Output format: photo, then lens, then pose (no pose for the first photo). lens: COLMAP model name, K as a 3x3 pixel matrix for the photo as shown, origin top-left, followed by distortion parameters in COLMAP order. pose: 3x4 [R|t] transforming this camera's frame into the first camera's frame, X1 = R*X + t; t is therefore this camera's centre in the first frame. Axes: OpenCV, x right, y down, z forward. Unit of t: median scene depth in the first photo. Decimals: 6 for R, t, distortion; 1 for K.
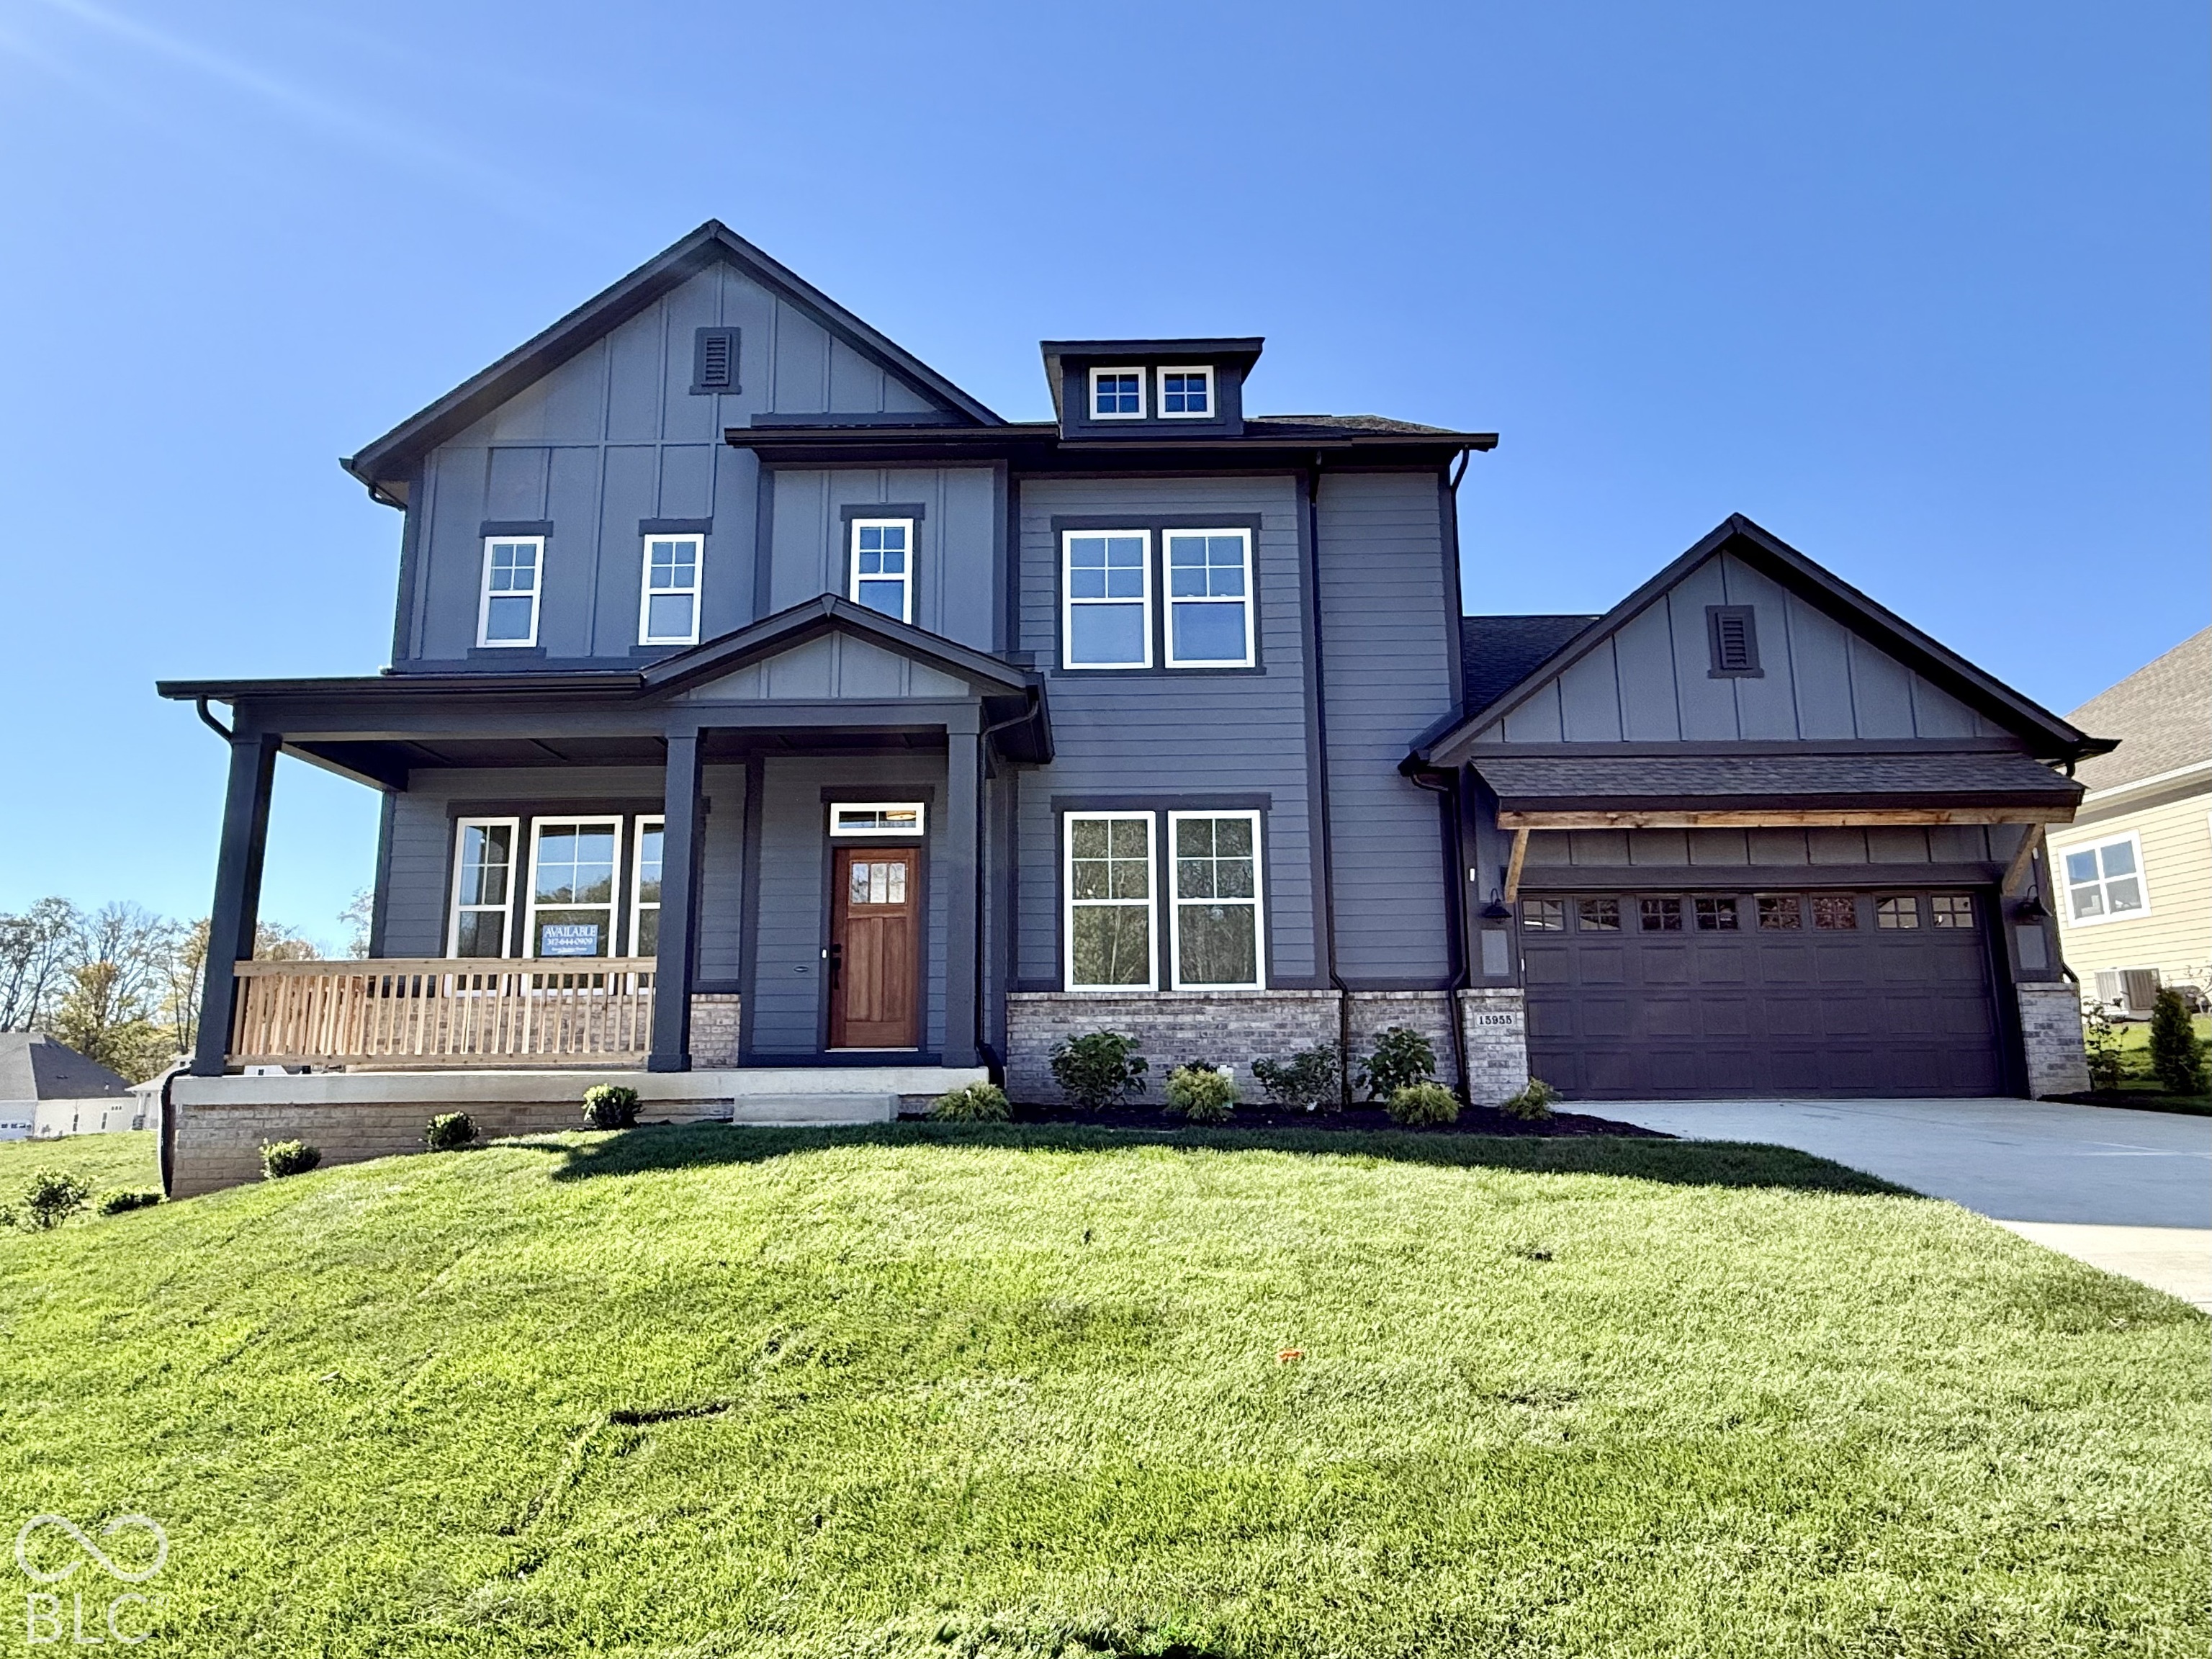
lens RADIAL K [[1290.2, 0, 1101.2], [0, 1290.2, 837.5], [0, 0, 1]] dist [0.000542, 0.000082]
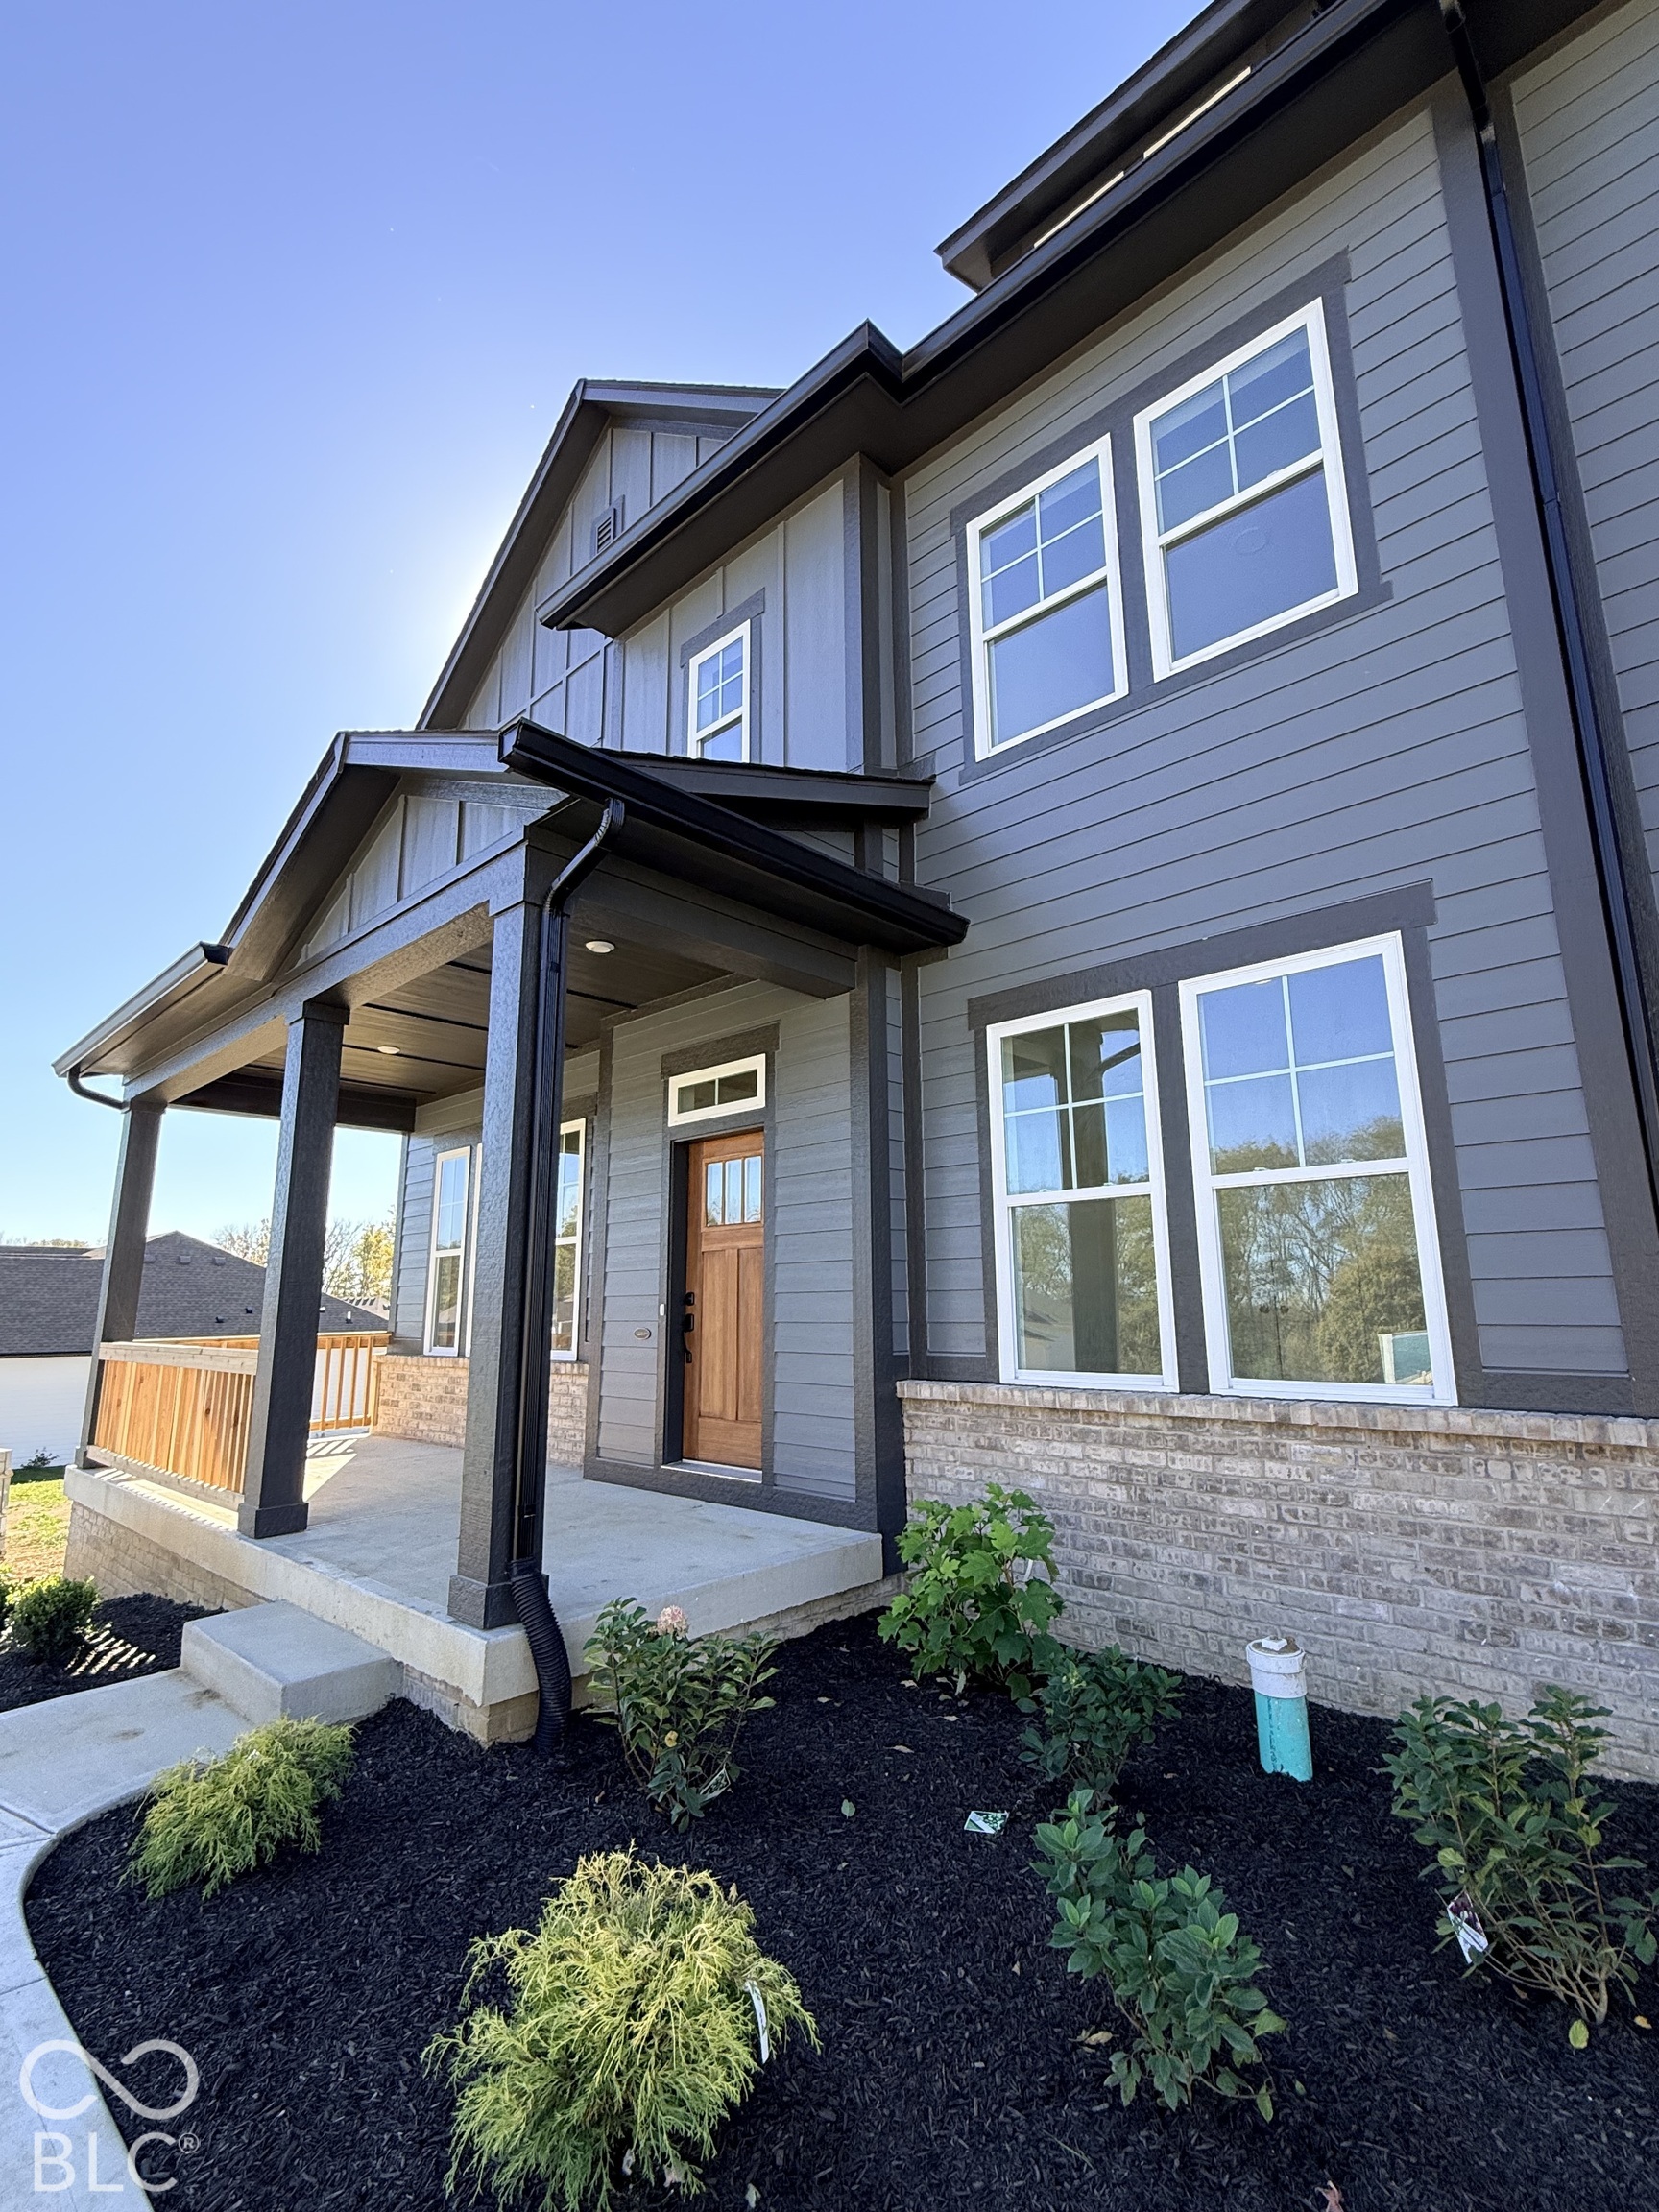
lens RADIAL K [[1035.9, 0, 830.9], [0, 1035.9, 1094.4], [0, 0, 1]] dist [0.002238, -0.000006]
pose [[0.720854, -0.137530, -0.679304, 0.210480], [0.130638, 0.989508, -0.061705, 0.025664], [0.680663, -0.044263, 0.731258, 0.668193]]
